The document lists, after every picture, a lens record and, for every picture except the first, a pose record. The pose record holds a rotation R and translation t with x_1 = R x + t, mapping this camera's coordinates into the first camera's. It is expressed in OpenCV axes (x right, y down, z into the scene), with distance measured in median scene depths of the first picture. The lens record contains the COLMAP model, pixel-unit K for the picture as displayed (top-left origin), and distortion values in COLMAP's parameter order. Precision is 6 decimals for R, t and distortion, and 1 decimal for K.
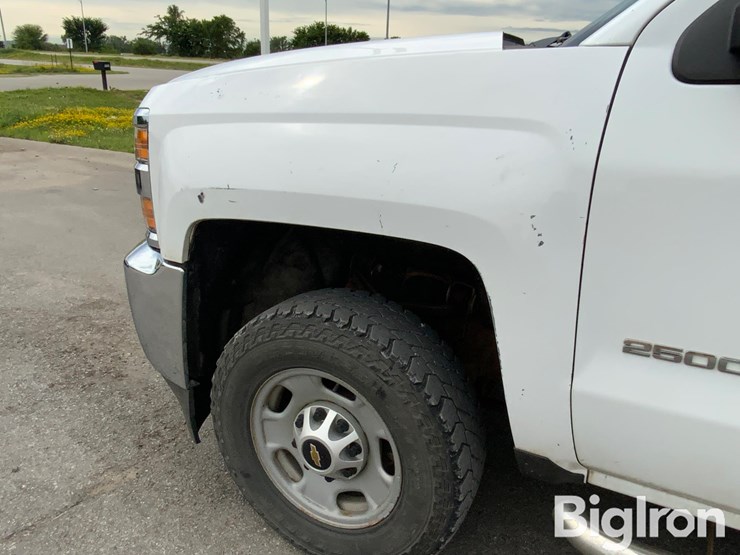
lens RADIAL K [[558.9, 0, 370.0], [0, 558.9, 277.5], [0, 0, 1]] dist [0.017452, -0.000618]
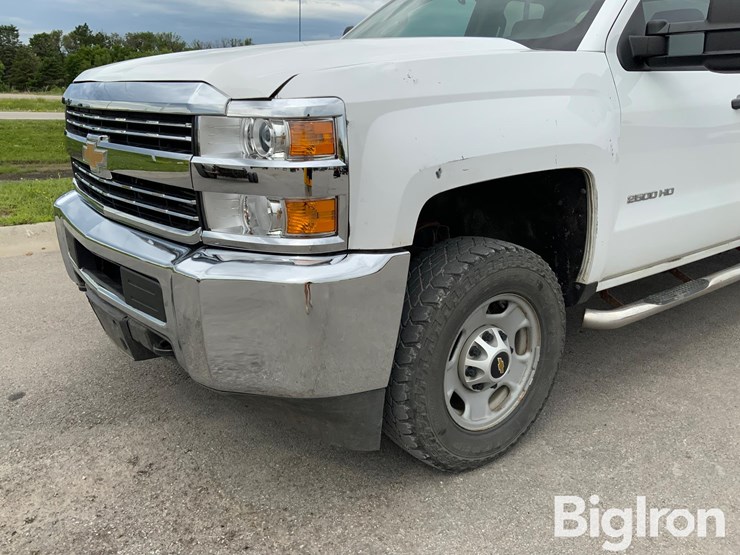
lens RADIAL K [[625.4, 0, 370.0], [0, 625.4, 277.5], [0, 0, 1]] dist [0.090390, -0.142226]
pose [[0.423168, -0.272171, 0.864206, -1.437216], [0.304808, 0.940986, 0.147099, -0.169110], [-0.853241, 0.201170, 0.481155, 0.557571]]
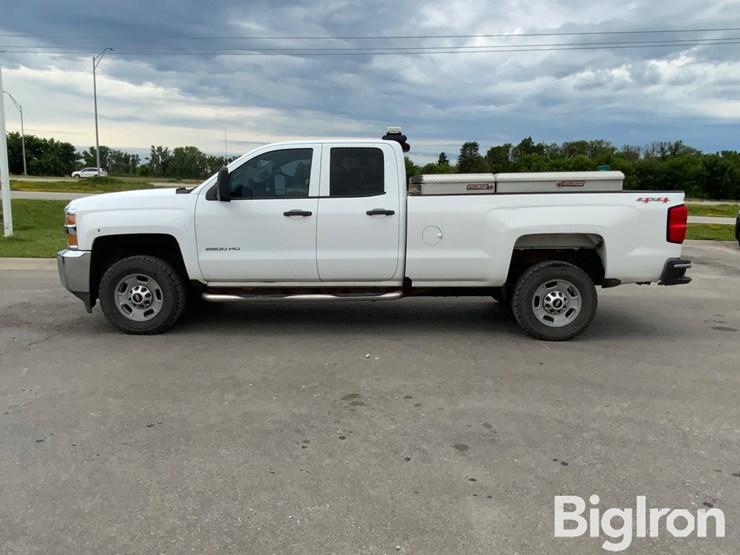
lens RADIAL K [[589.6, 0, 370.0], [0, 589.6, 277.5], [0, 0, 1]] dist [0.083988, -0.127232]
pose [[0.897135, -0.082015, 0.434076, -0.430242], [0.161533, 0.975471, -0.149546, 1.061340], [-0.411163, 0.204280, 0.888377, -3.261948]]
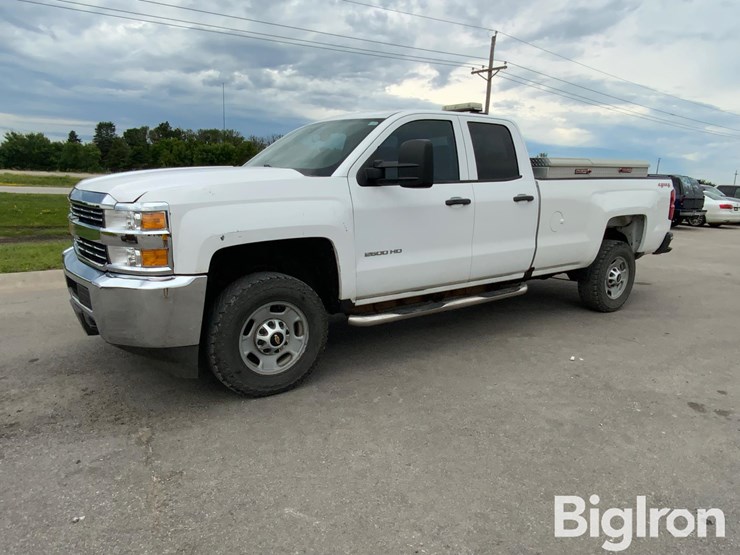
lens RADIAL K [[499.2, 0, 370.0], [0, 499.2, 277.5], [0, 0, 1]] dist [0.053711, -0.059591]
pose [[0.447404, -0.189665, 0.873989, -1.788678], [0.289836, 0.955260, 0.058932, 0.059628], [-0.846064, 0.226948, 0.482359, -0.425152]]
